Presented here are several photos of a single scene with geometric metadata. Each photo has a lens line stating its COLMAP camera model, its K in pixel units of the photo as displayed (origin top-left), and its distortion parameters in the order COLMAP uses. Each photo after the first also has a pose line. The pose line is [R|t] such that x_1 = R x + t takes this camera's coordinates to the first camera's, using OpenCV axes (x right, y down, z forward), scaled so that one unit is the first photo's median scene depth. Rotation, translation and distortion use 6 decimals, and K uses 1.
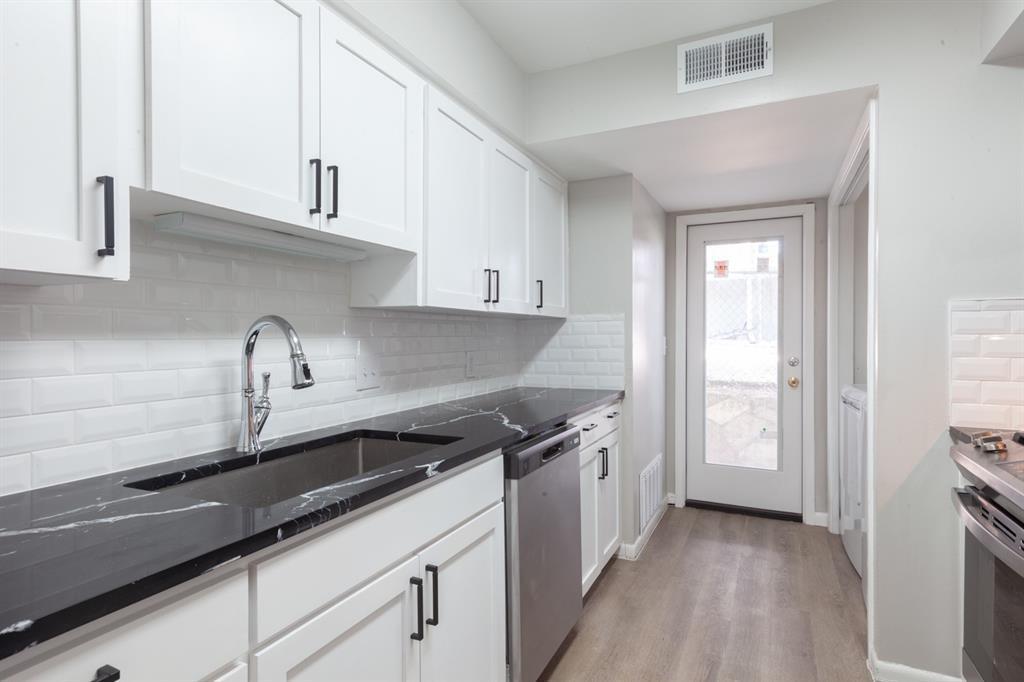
lens RADIAL K [[563.9, 0, 506.2], [0, 563.9, 339.0], [0, 0, 1]] dist [0.002476, -0.000983]
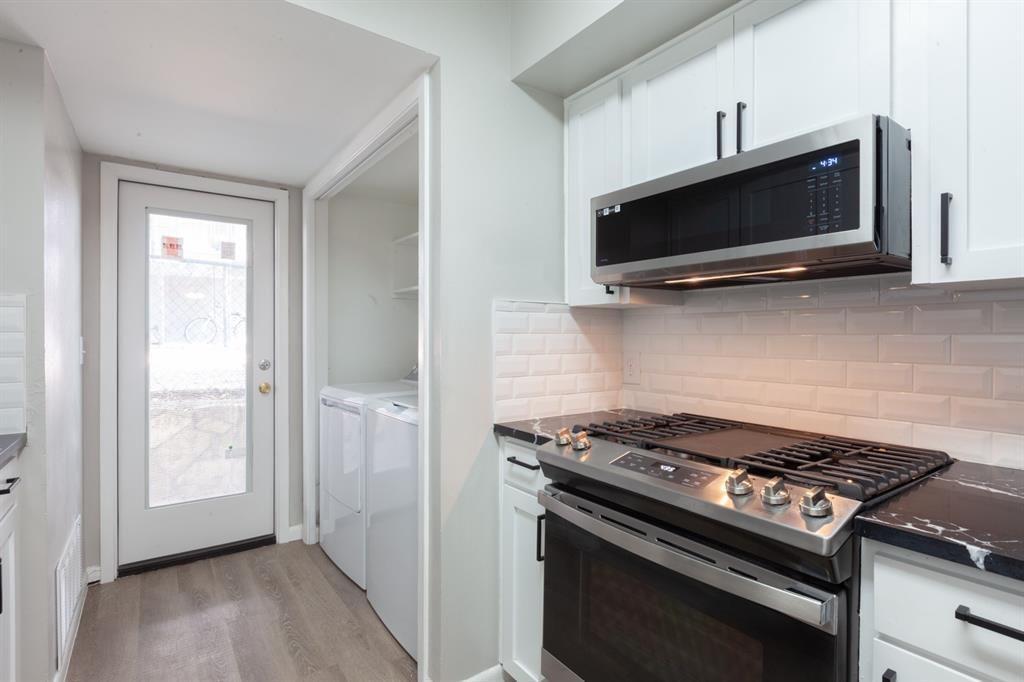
lens RADIAL K [[500.7, 0, 514.6], [0, 500.7, 338.5], [0, 0, 1]] dist [-0.002265, -0.001070]
pose [[0.475881, -0.003129, 0.879504, 0.006161], [0.004590, 0.999989, 0.001075, -0.000040], [-0.879498, 0.003525, 0.475890, 0.285443]]
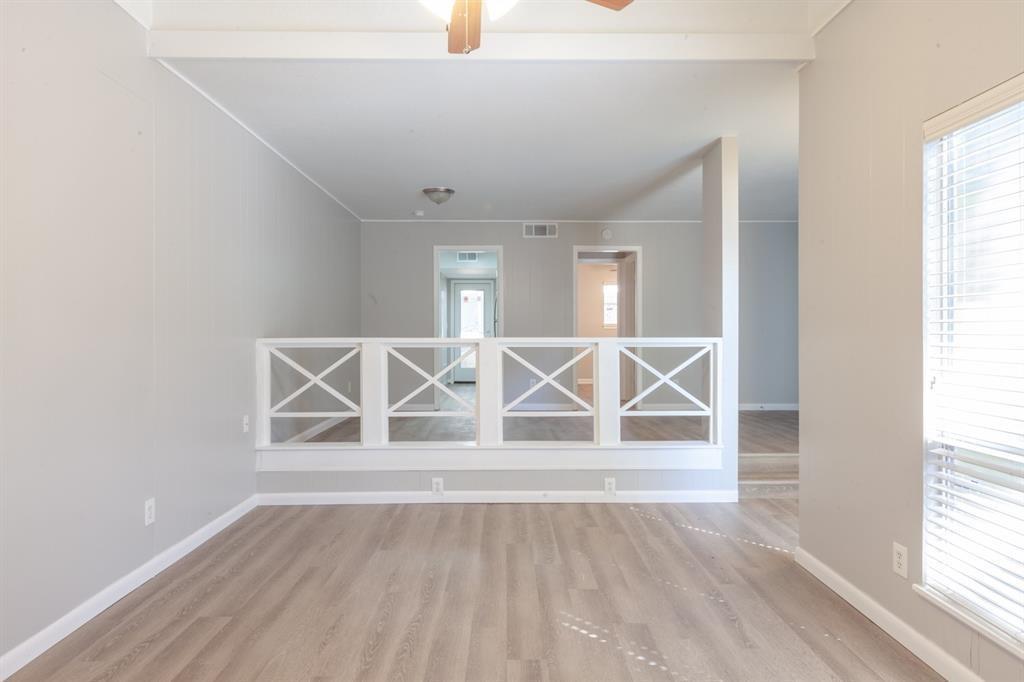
lens RADIAL K [[563.9, 0, 506.2], [0, 563.9, 339.0], [0, 0, 1]] dist [0.002476, -0.000983]
pose [[0.901229, -0.002235, 0.433338, -0.716328], [0.002044, 0.999997, 0.000906, 0.079867], [-0.433339, 0.000069, 0.901231, -1.772503]]
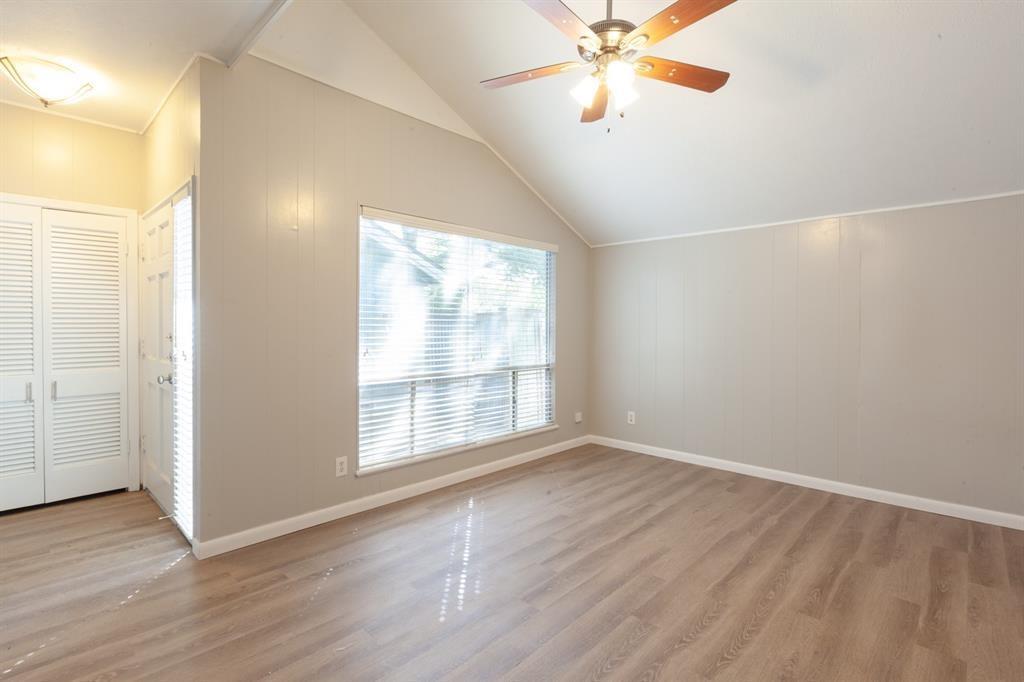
lens RADIAL K [[480.8, 0, 514.7], [0, 480.8, 329.0], [0, 0, 1]] dist [-0.001591, -0.000488]
pose [[-0.951024, -0.004782, 0.309080, -0.610335], [0.000226, 0.999869, 0.016165, 0.068783], [-0.309117, 0.015443, -0.950899, -0.719297]]
